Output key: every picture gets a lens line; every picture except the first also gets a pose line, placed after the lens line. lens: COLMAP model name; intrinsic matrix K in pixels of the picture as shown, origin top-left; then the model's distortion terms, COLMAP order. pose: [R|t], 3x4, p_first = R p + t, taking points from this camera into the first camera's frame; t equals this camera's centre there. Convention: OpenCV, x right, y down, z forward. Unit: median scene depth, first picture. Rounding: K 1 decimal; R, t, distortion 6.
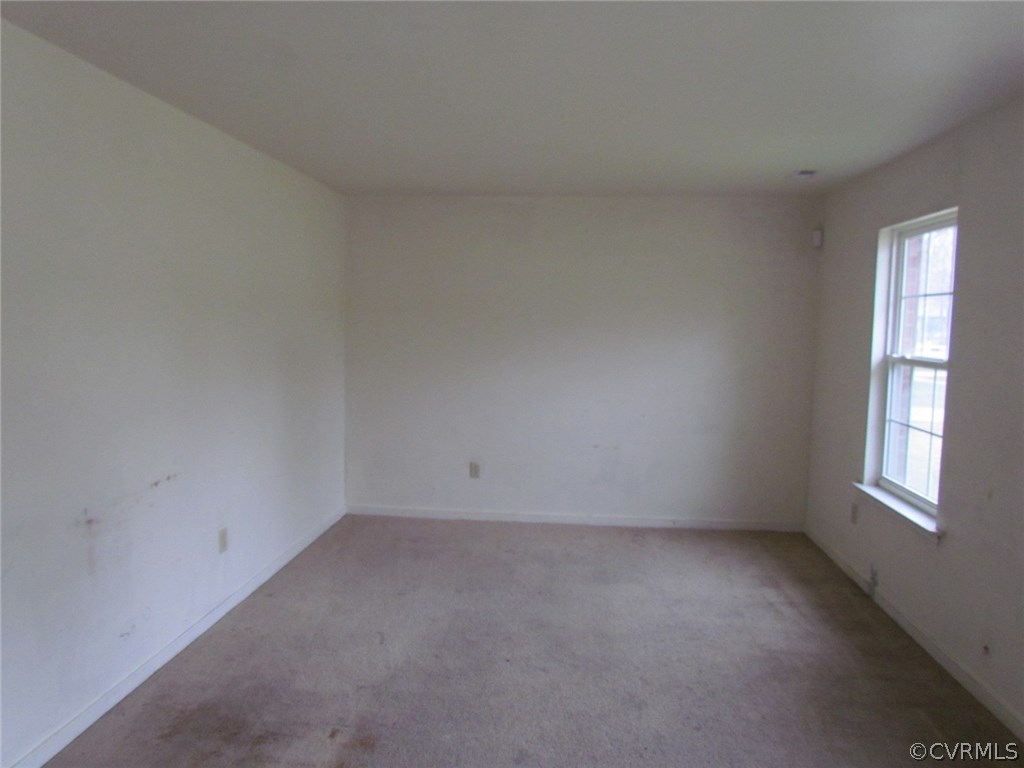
lens RADIAL K [[741.9, 0, 512.0], [0, 741.9, 384.0], [0, 0, 1]] dist [-0.012583, -0.001324]
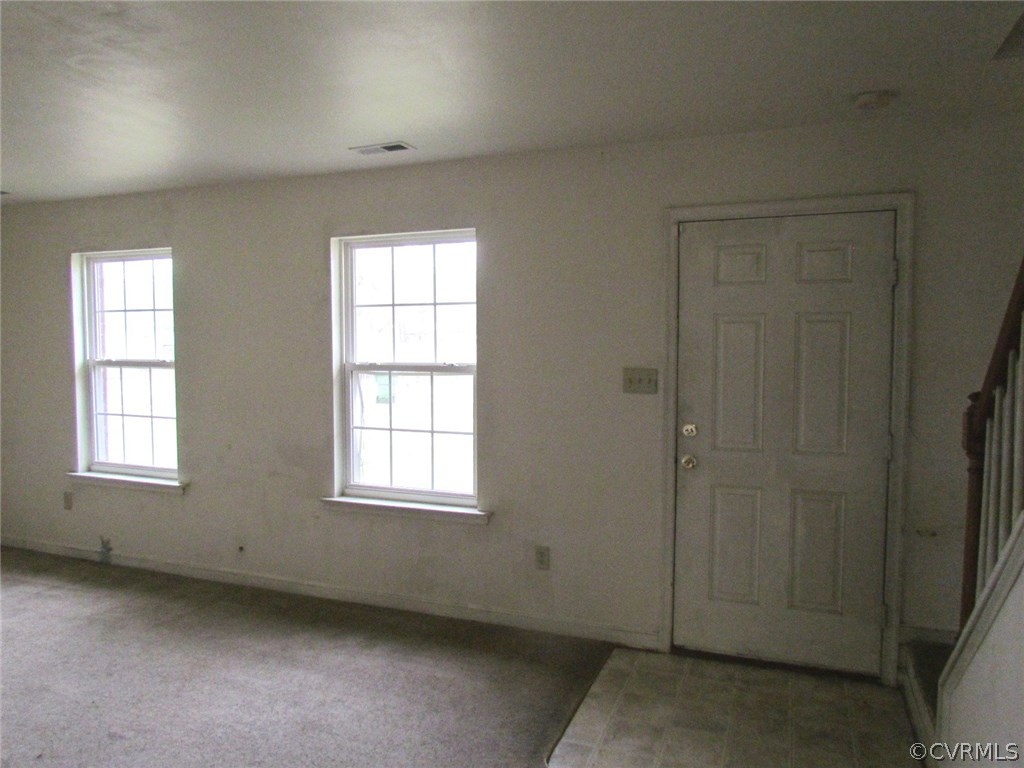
lens RADIAL K [[741.9, 0, 512.0], [0, 741.9, 384.0], [0, 0, 1]] dist [-0.012583, -0.001324]
pose [[0.294638, -0.074619, 0.952691, -0.442520], [0.086700, 0.994922, 0.051114, -0.002473], [-0.951668, 0.067538, 0.299611, -0.000792]]
